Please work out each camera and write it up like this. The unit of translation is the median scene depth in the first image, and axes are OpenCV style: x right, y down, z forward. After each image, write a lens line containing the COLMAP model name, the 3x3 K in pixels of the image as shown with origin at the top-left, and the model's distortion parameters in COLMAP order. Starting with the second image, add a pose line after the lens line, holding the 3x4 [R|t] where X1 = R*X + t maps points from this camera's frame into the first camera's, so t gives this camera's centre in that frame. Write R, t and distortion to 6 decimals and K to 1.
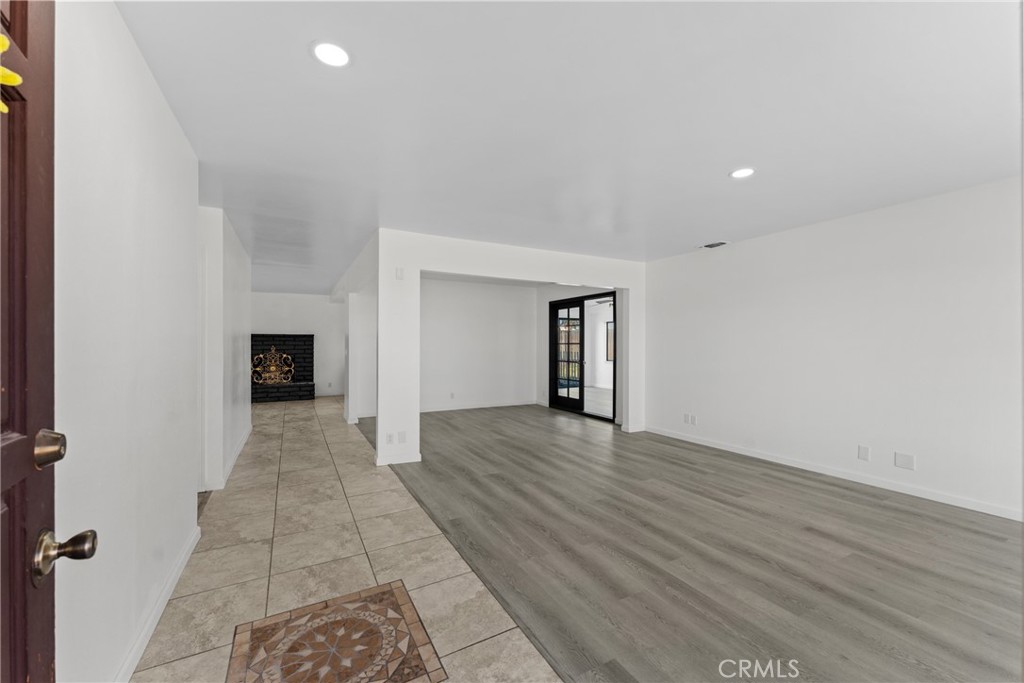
lens RADIAL K [[406.8, 0, 505.6], [0, 406.8, 341.3], [0, 0, 1]] dist [0.002173, -0.000483]
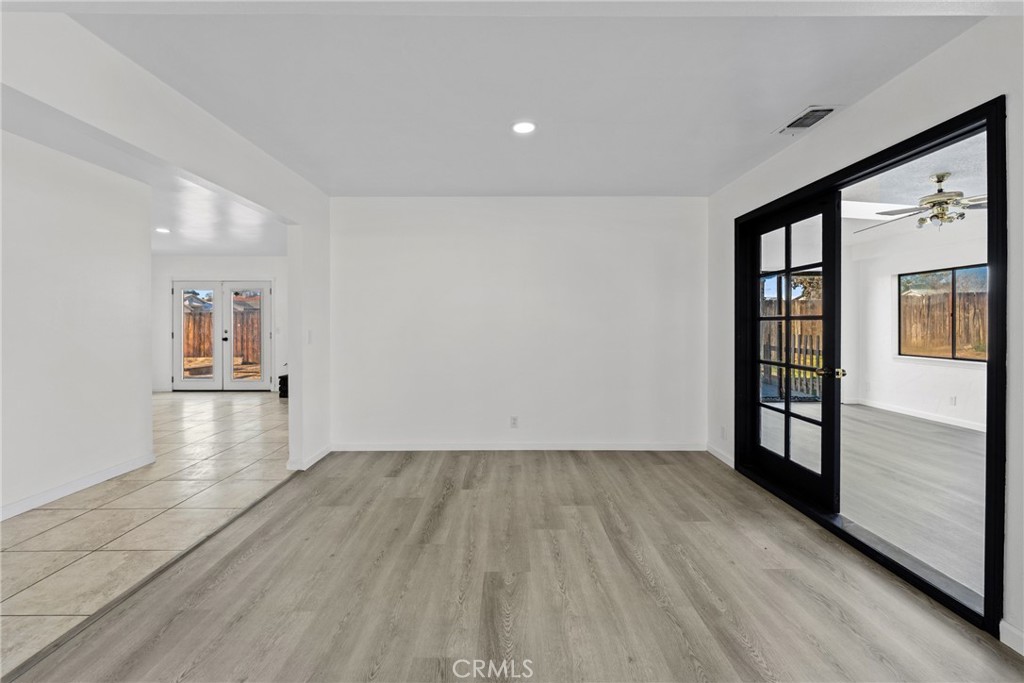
lens RADIAL K [[406.8, 0, 513.1], [0, 406.8, 326.1], [0, 0, 1]] dist [0.002173, -0.000483]
pose [[0.885566, -0.001012, -0.464512, 0.209638], [0.007309, 0.999904, 0.011757, 0.013264], [0.464455, -0.013807, 0.885489, 1.097099]]
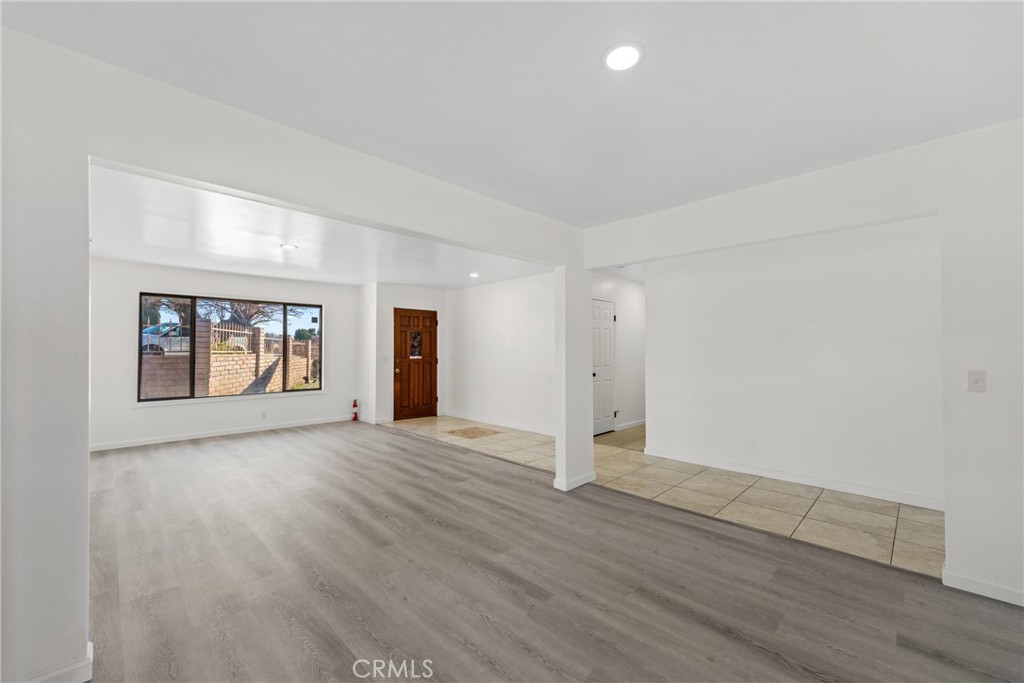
lens RADIAL K [[406.8, 0, 505.1], [0, 406.8, 345.1], [0, 0, 1]] dist [0.002173, -0.000483]
pose [[-0.960074, -0.005644, -0.279688, 0.154091], [-0.001005, 0.999860, -0.016727, 0.006575], [0.279743, -0.015778, -0.959945, 2.053028]]
